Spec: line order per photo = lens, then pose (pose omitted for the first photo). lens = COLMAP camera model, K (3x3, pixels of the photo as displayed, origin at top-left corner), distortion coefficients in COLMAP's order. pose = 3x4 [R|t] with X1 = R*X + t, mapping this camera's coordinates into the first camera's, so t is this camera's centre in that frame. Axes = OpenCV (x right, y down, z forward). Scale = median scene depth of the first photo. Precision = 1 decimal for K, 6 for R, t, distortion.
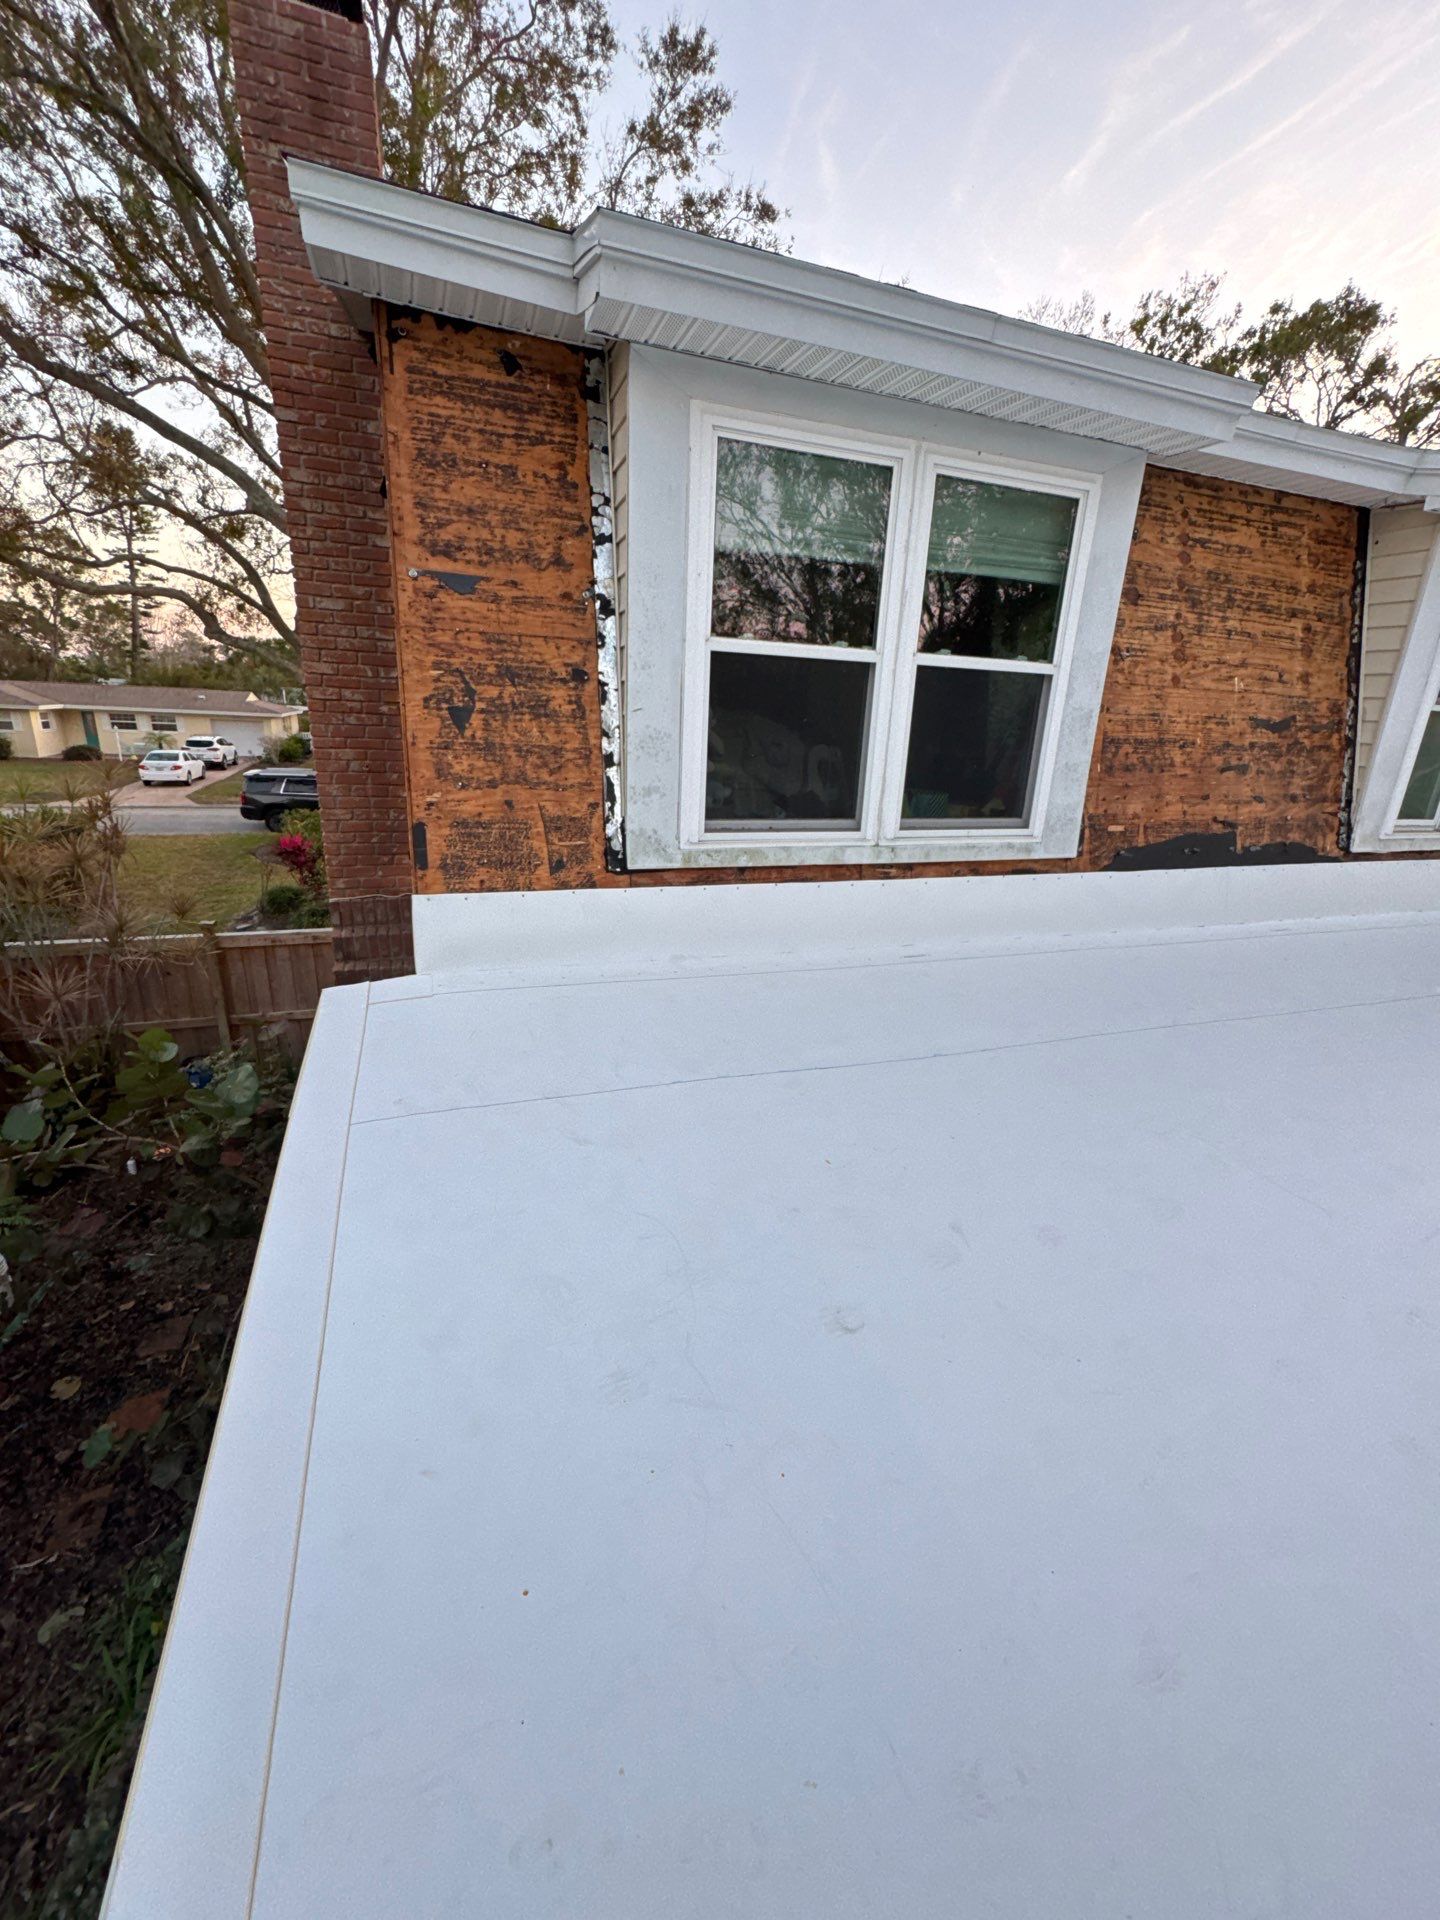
lens RADIAL K [[761.2, 0, 716.3], [0, 761.2, 952.9], [0, 0, 1]] dist [-0.000772, -0.000504]
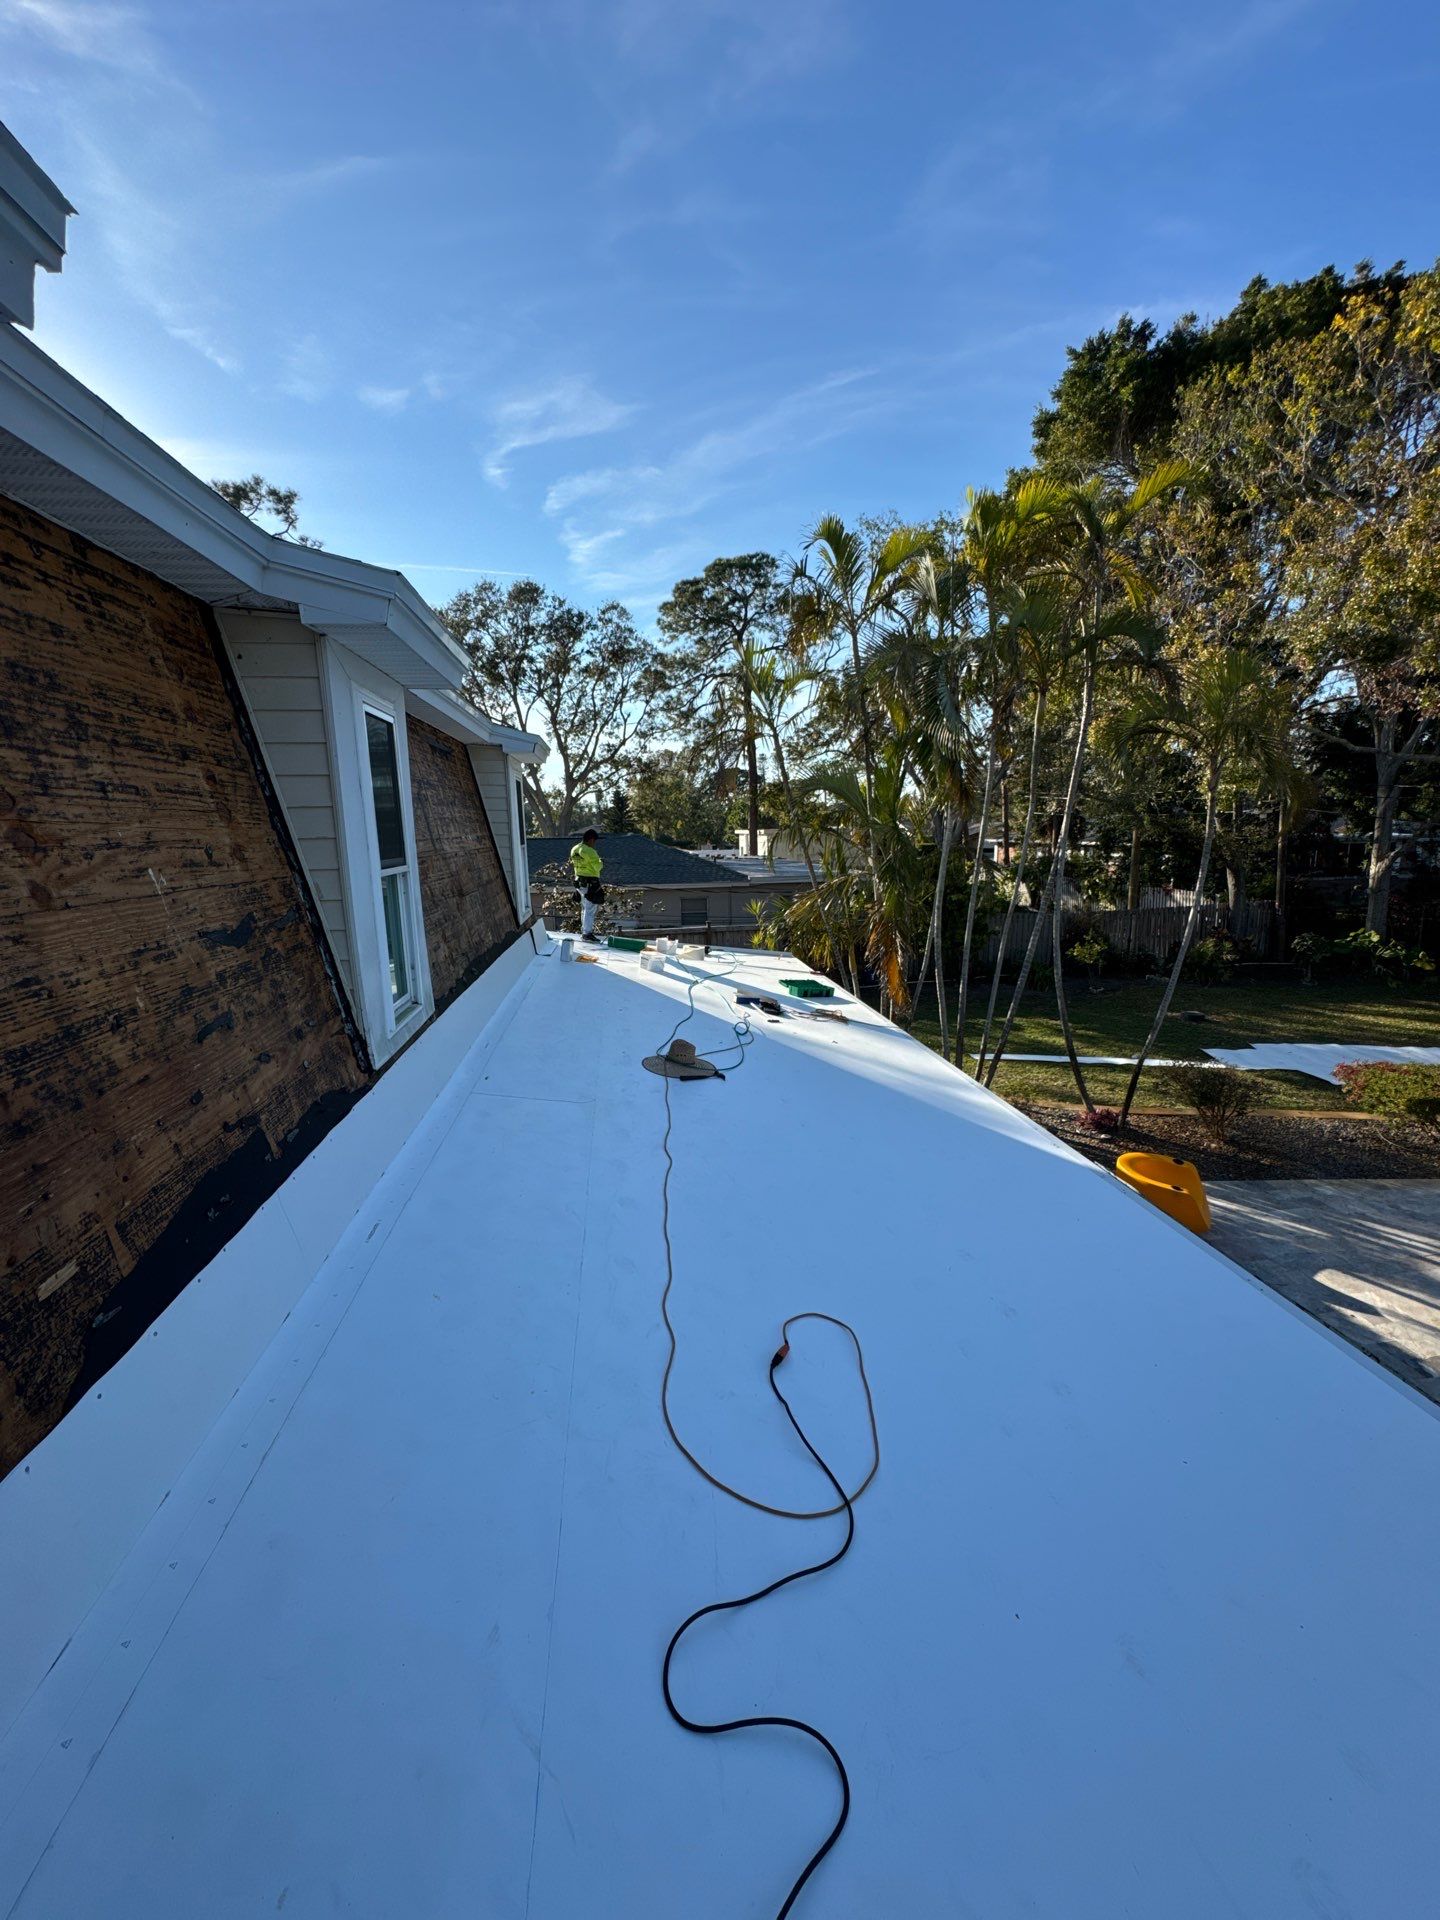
lens RADIAL K [[767.1, 0, 720.0], [0, 767.1, 960.0], [0, 0, 1]] dist [-0.000400, -0.000044]
pose [[0.208499, -0.218761, 0.953243, 0.246559], [0.329755, 0.933317, 0.142062, -0.248293], [-0.920755, 0.284716, 0.266733, 0.513172]]
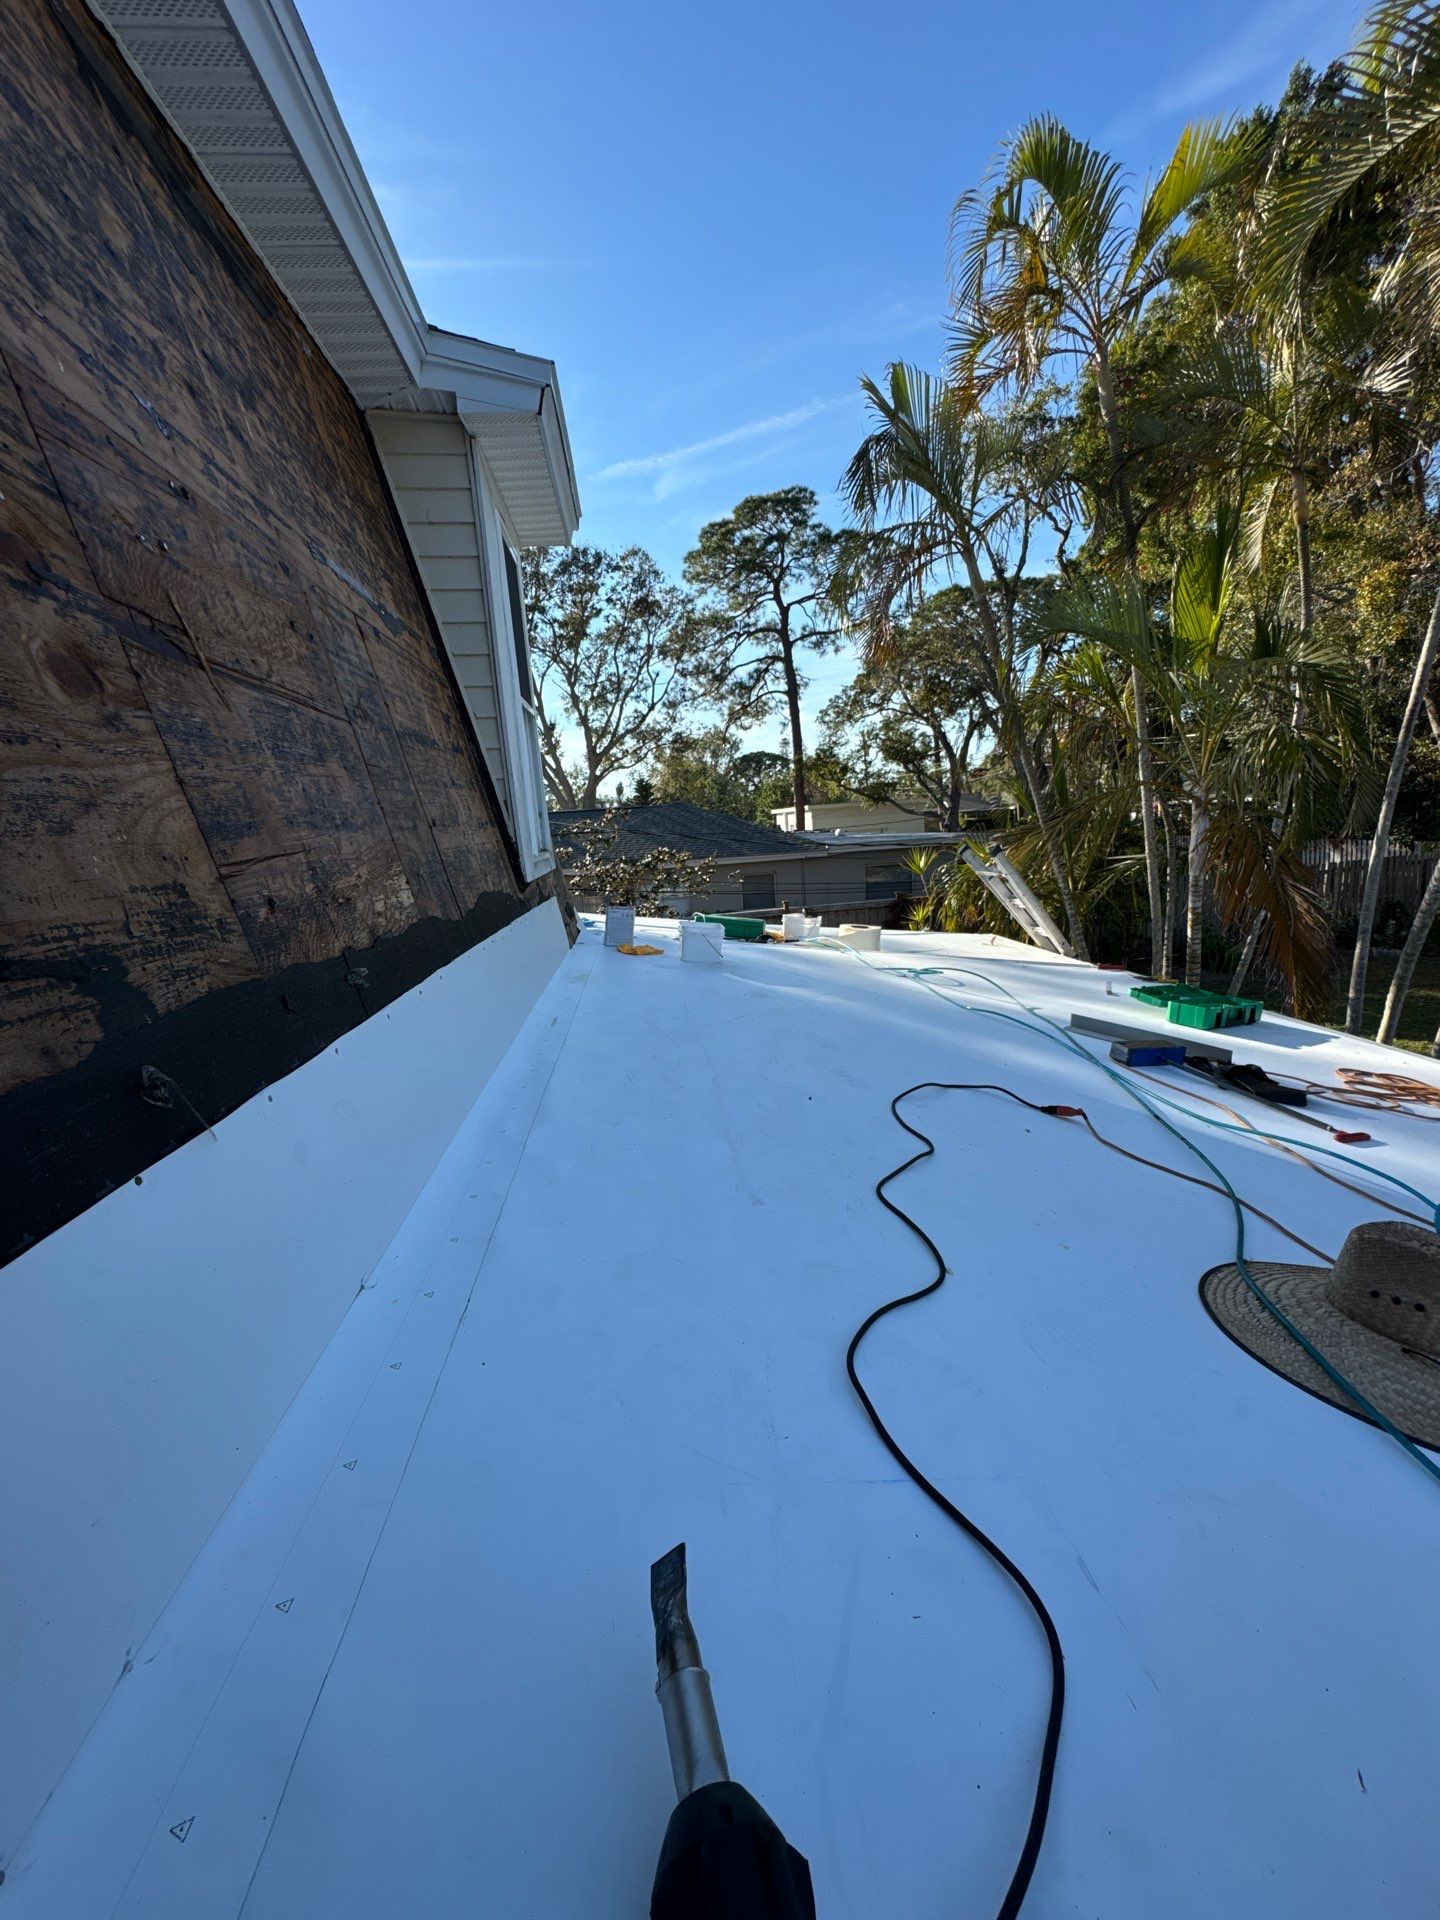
lens RADIAL K [[767.1, 0, 720.0], [0, 767.1, 960.0], [0, 0, 1]] dist [-0.000400, -0.000044]
pose [[0.231332, -0.237657, 0.943400, 1.319815], [0.371854, 0.917675, 0.139994, -0.183087], [-0.899005, 0.318422, 0.300662, 1.094352]]
